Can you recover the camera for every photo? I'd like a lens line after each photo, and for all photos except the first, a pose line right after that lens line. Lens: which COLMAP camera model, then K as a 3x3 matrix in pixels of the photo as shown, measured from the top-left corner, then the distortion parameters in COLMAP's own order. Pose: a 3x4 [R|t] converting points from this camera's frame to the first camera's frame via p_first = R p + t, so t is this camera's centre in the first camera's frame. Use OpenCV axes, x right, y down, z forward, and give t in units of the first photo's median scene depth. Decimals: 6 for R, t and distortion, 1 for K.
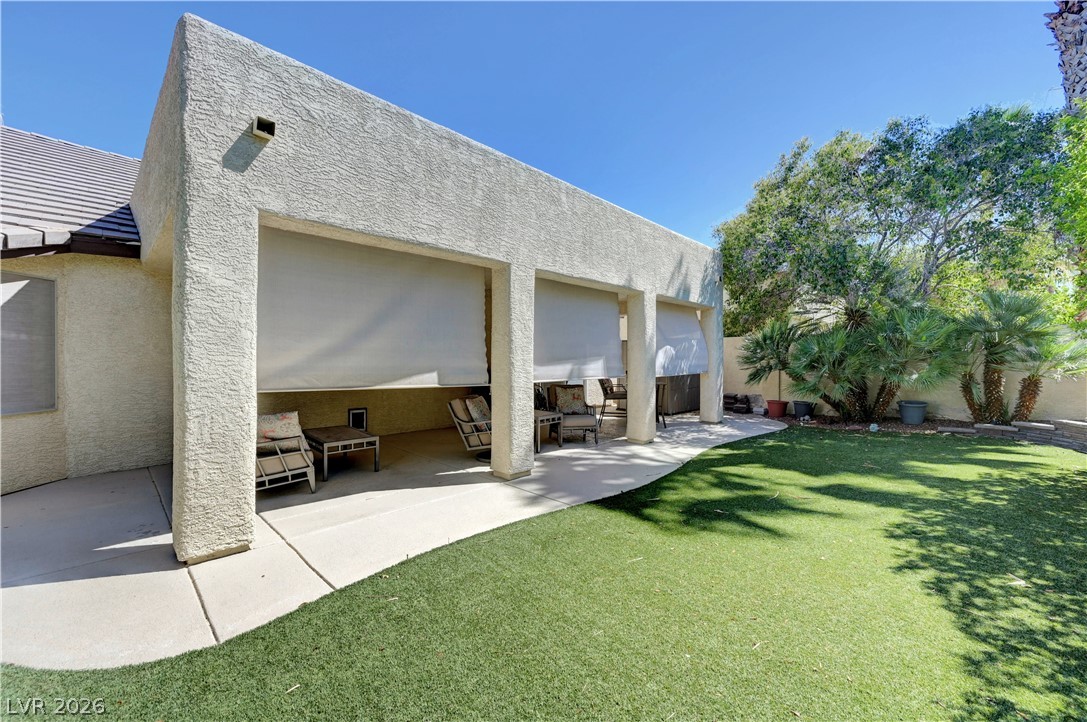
lens RADIAL K [[434.6, 0, 559.4], [0, 434.6, 366.9], [0, 0, 1]] dist [0.000460, -0.000154]
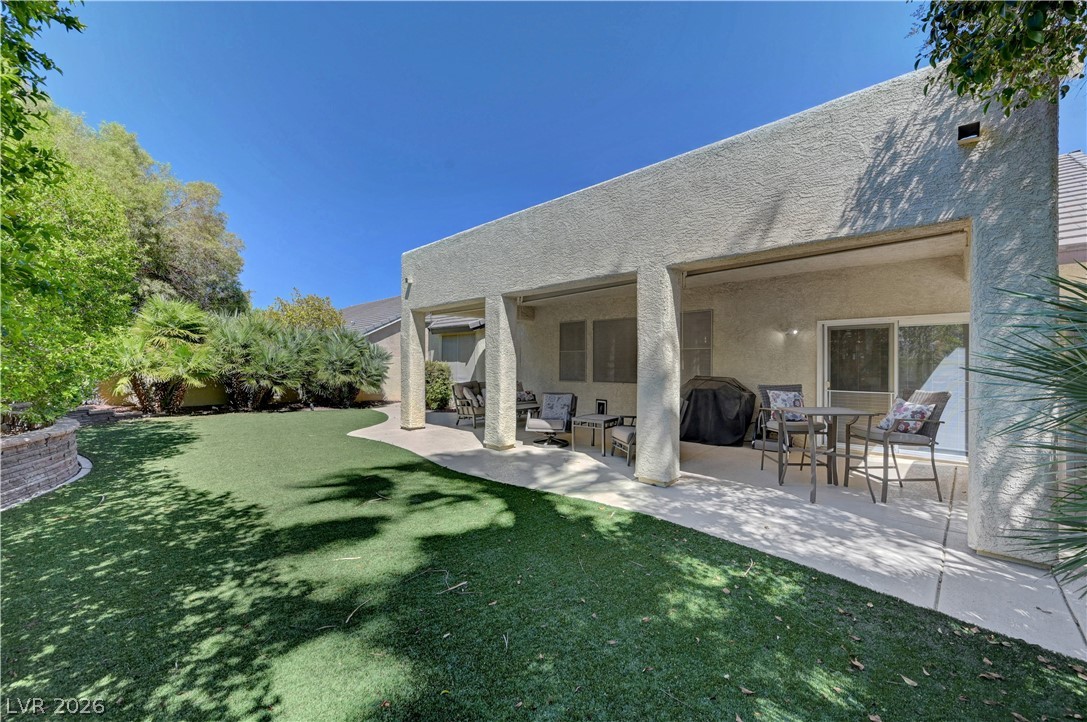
lens RADIAL K [[447.2, 0, 543.5], [0, 447.2, 361.0], [0, 0, 1]] dist [-0.000205, 0.000127]
pose [[-0.044391, -0.003007, -0.999010, 1.208035], [-0.025220, 0.999680, -0.001888, -0.025536], [0.998696, 0.025111, -0.044453, 1.127437]]
